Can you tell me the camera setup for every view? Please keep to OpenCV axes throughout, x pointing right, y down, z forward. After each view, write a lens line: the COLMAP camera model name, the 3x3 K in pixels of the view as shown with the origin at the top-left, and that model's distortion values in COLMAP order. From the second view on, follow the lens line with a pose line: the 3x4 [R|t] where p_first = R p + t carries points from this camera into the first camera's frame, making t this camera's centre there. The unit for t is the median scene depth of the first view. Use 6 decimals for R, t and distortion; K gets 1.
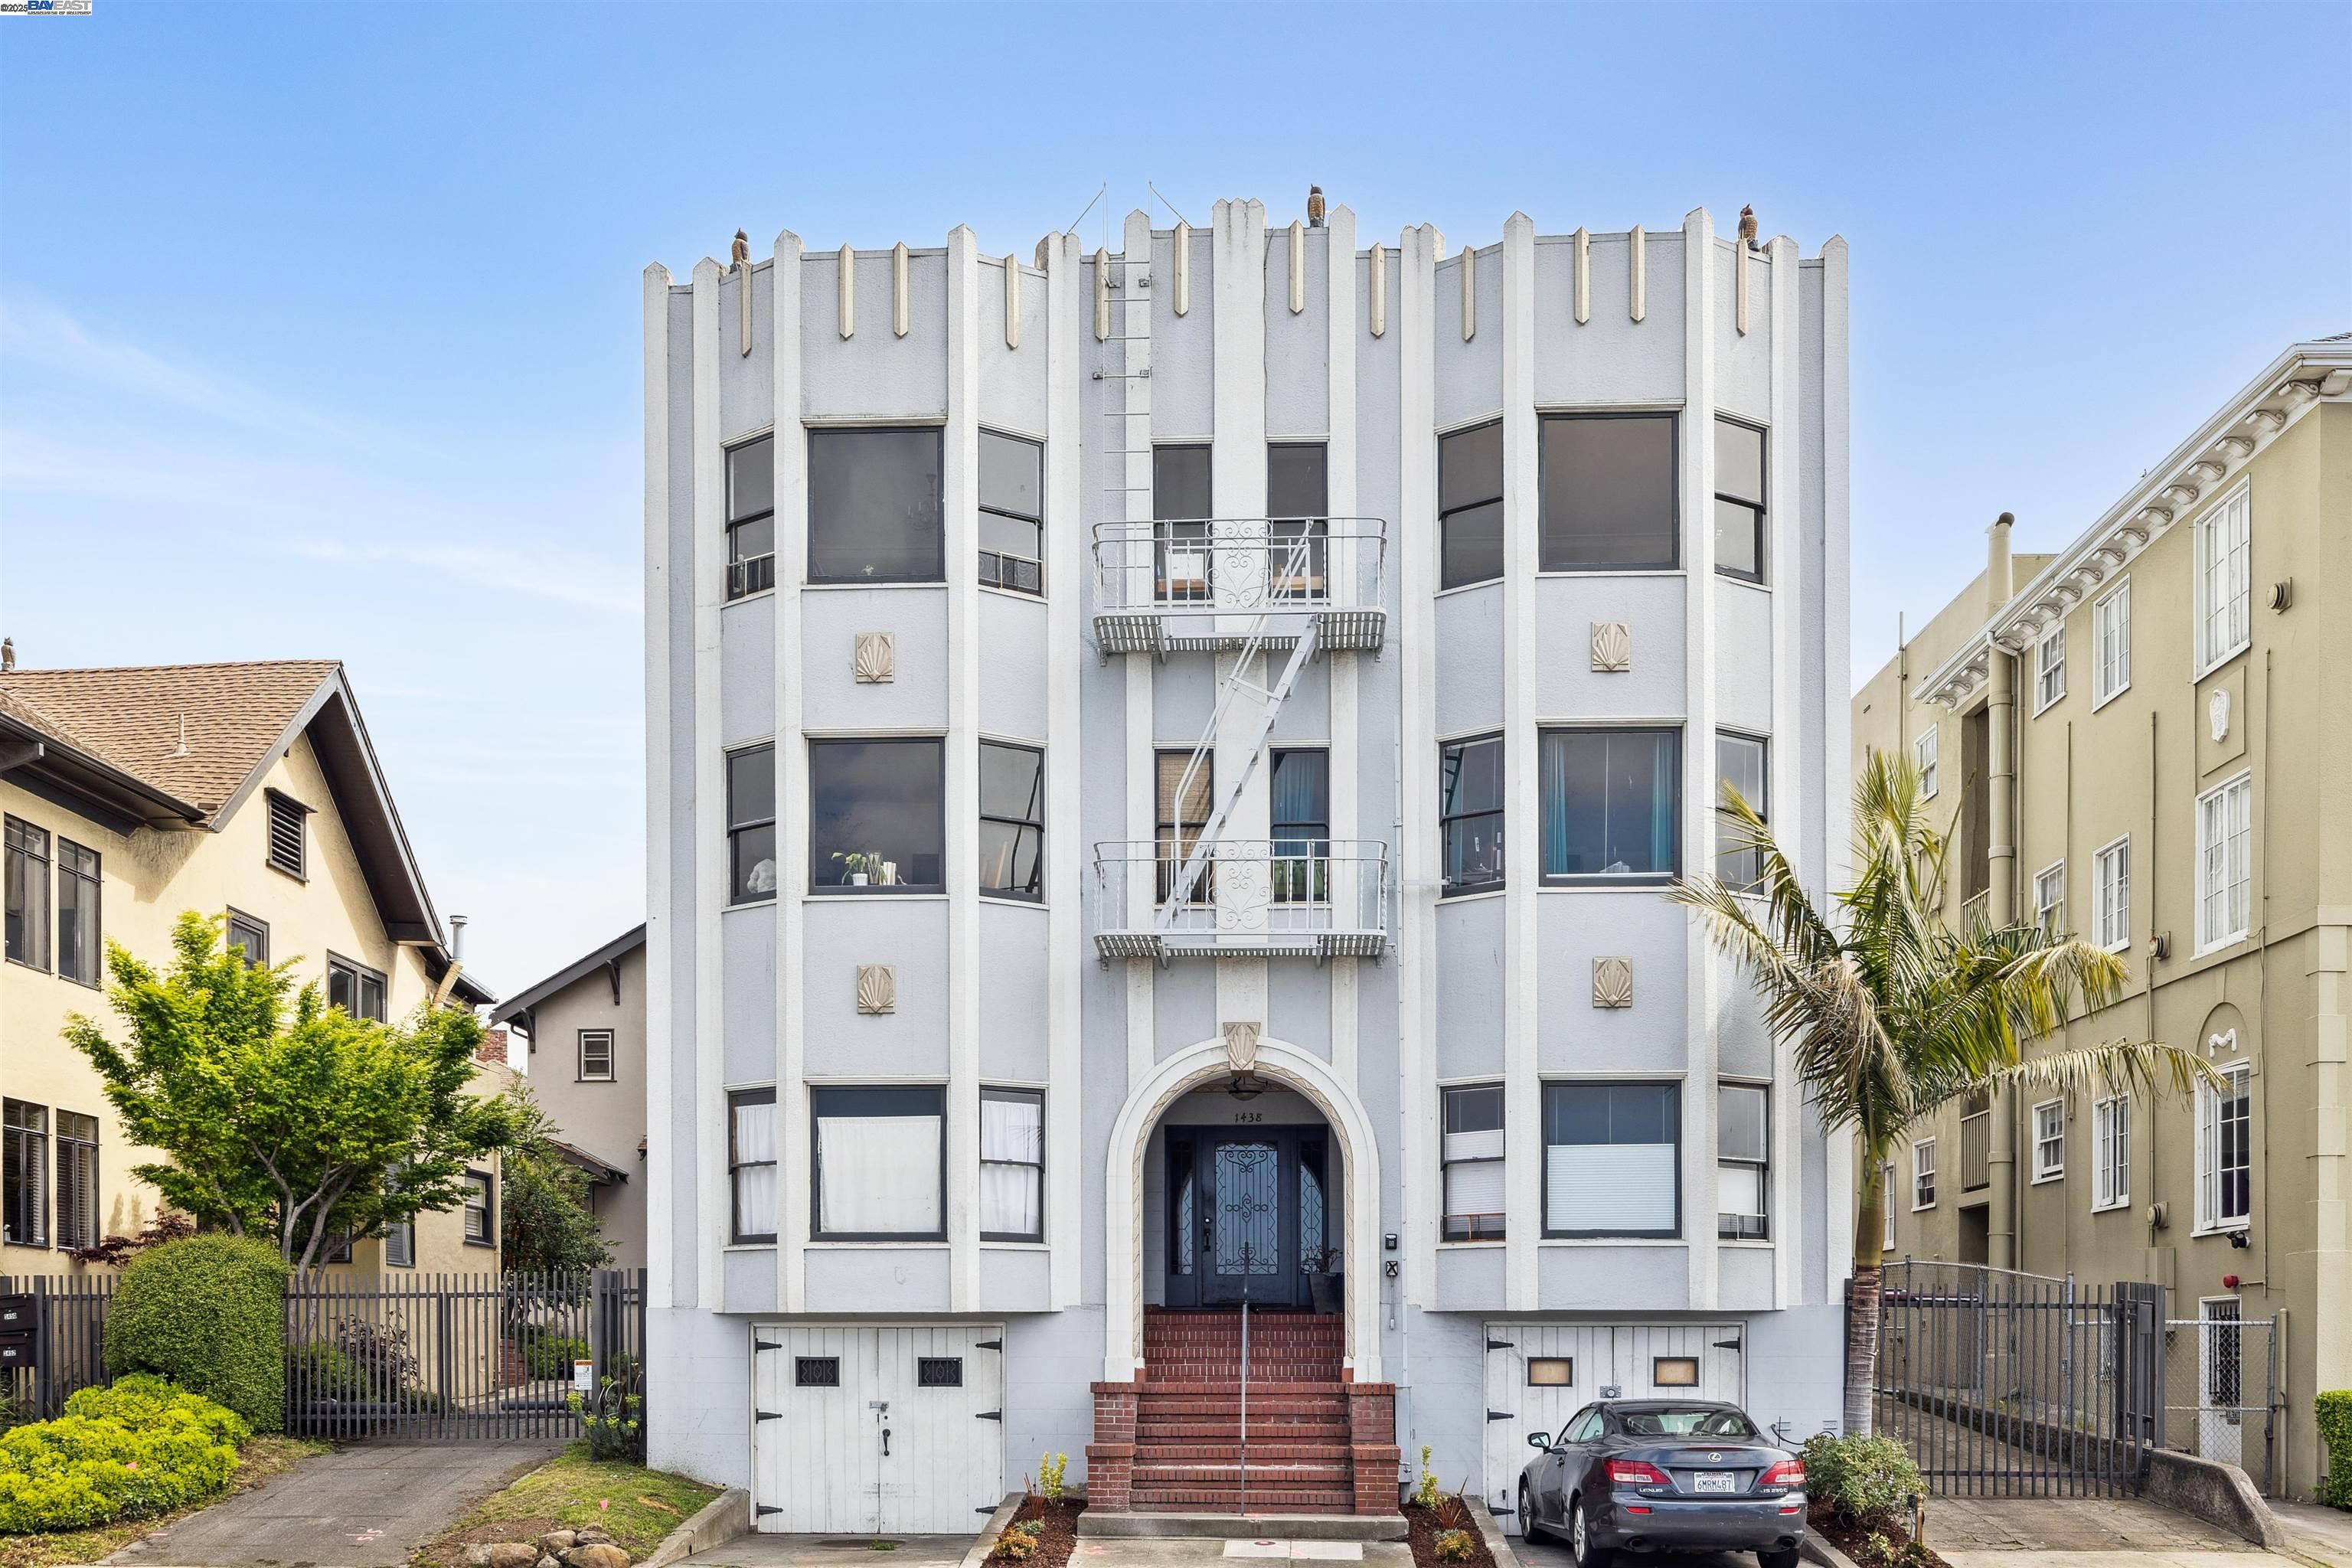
lens RADIAL K [[2351.0, 0, 1171.5], [0, 2351.0, 926.1], [0, 0, 1]] dist [0.013949, 0.000000]
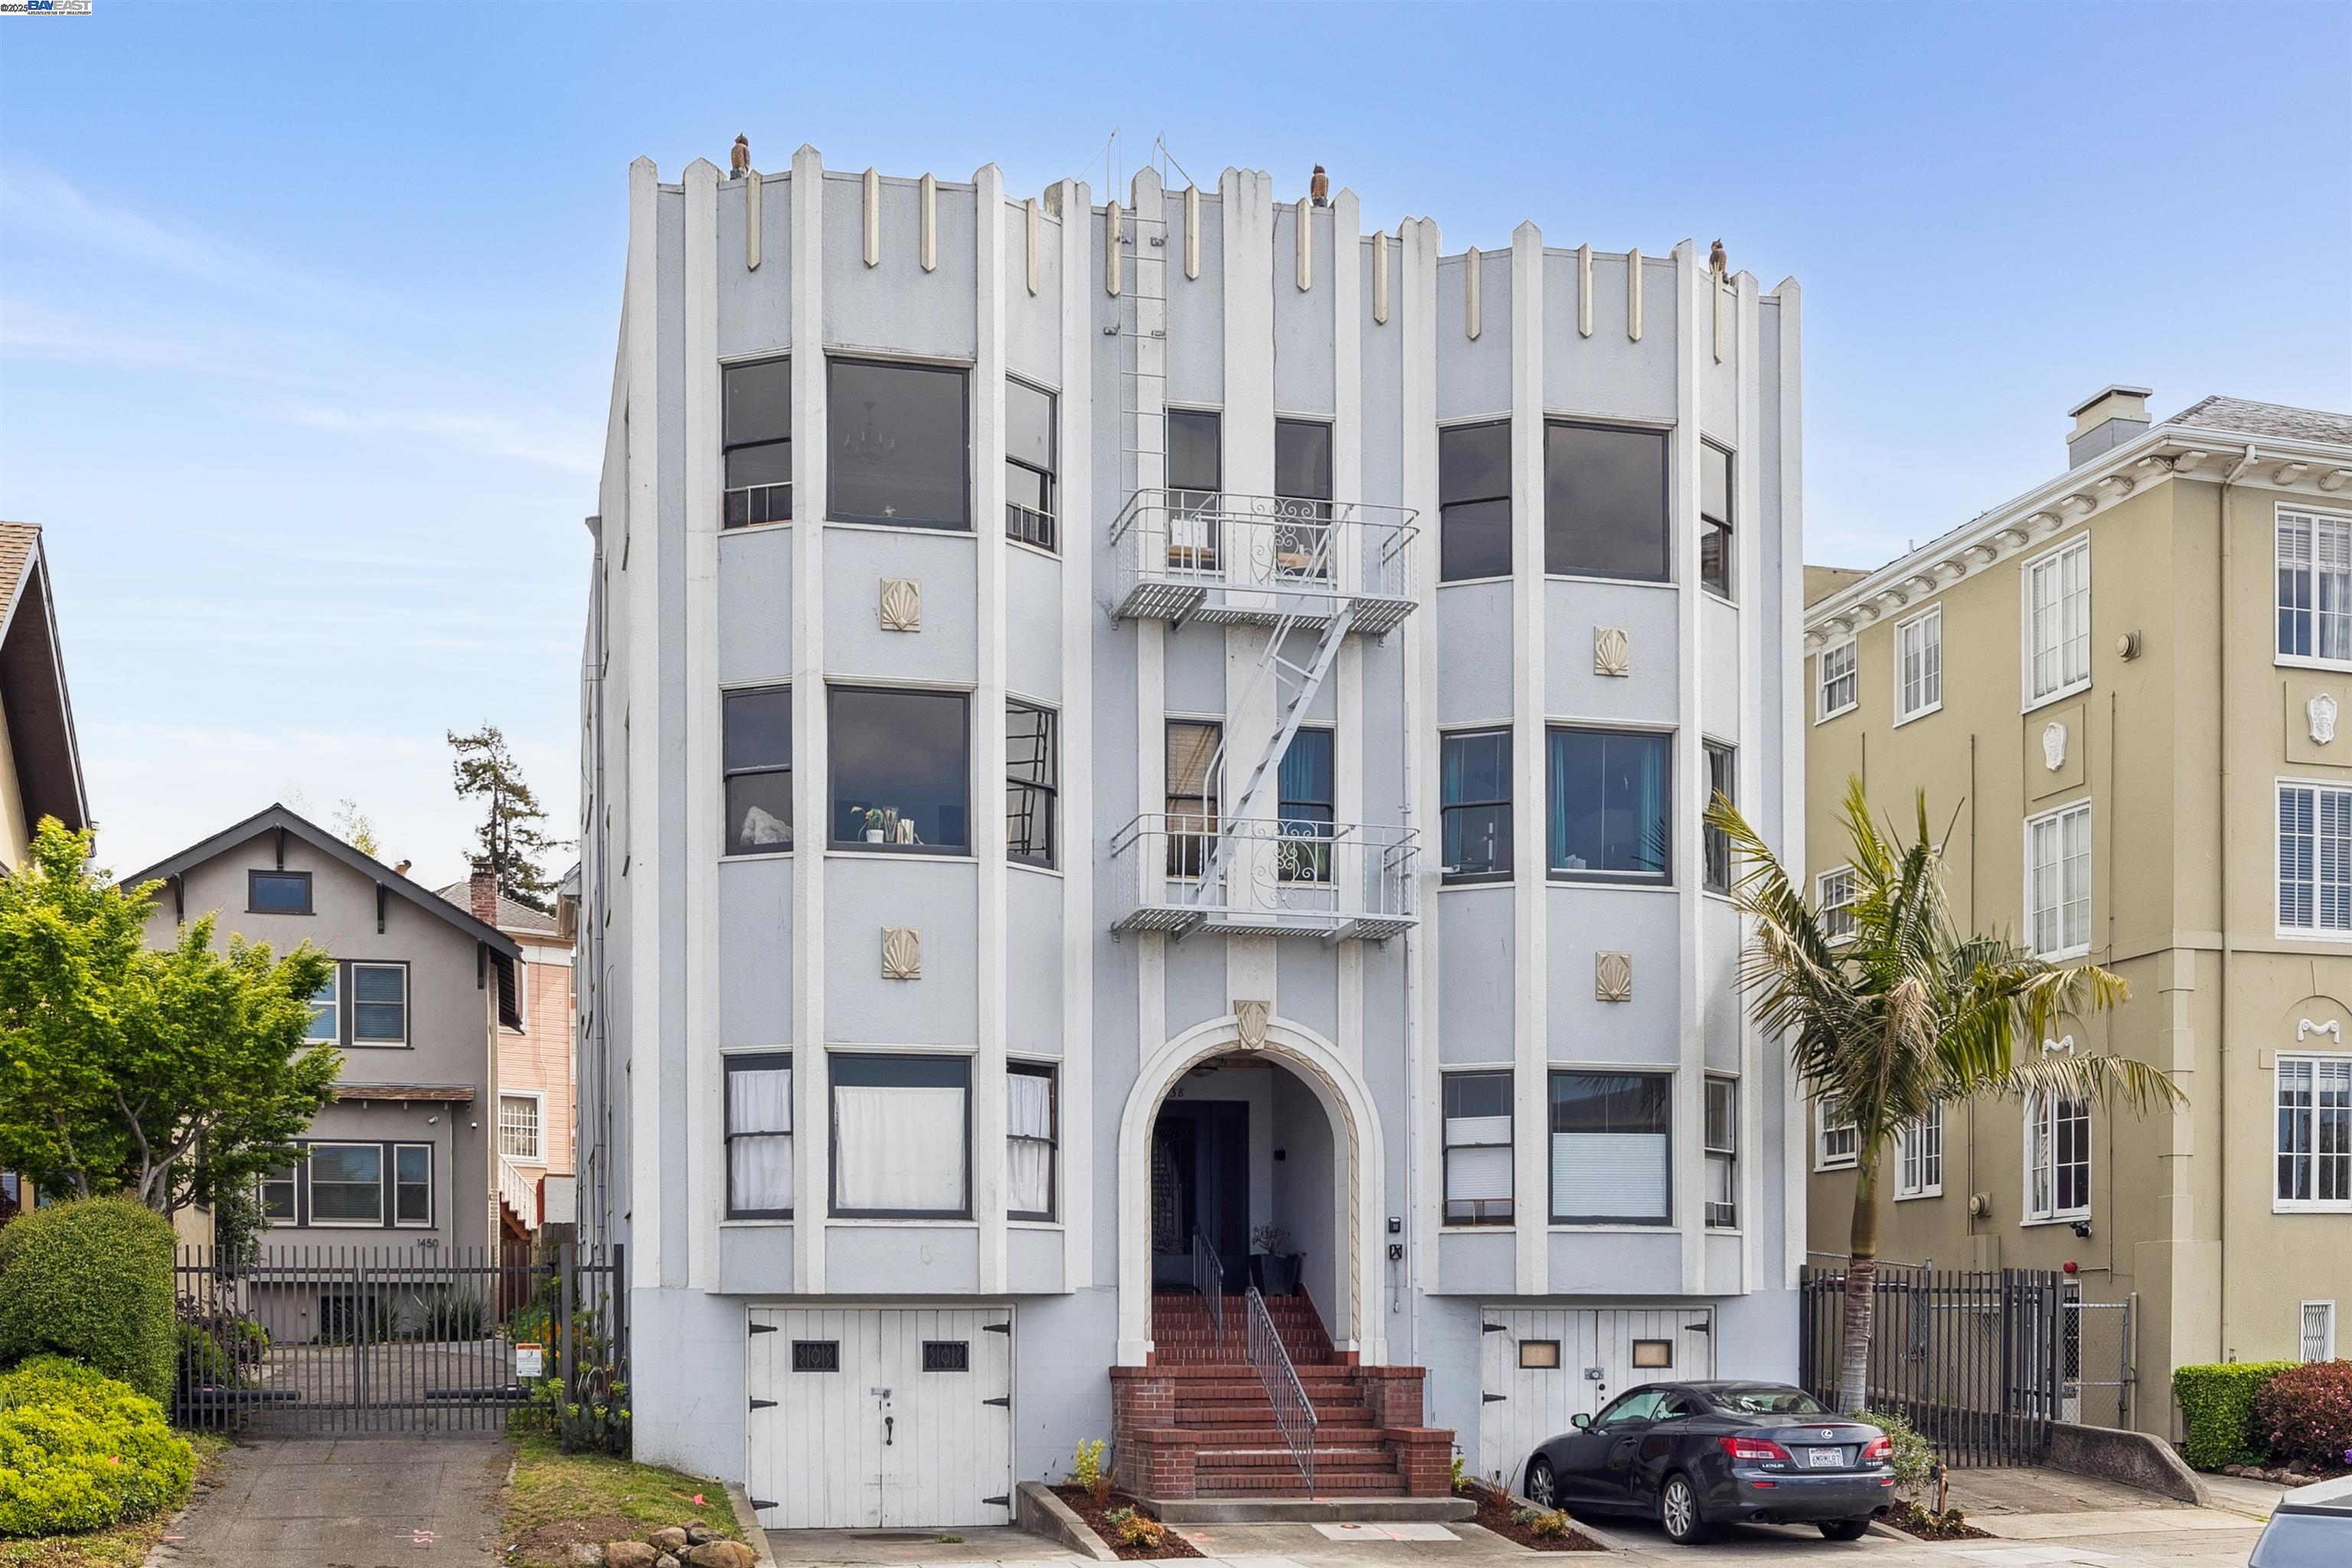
lens RADIAL K [[2638.9, 0, 1176.9], [0, 2638.9, 779.8], [0, 0, 1]] dist [-0.025592, 0.000000]
pose [[0.956661, 0.059545, 0.285051, -0.319907], [-0.052088, 0.998075, -0.033677, -0.012985], [-0.286507, 0.017369, 0.957921, -0.056146]]
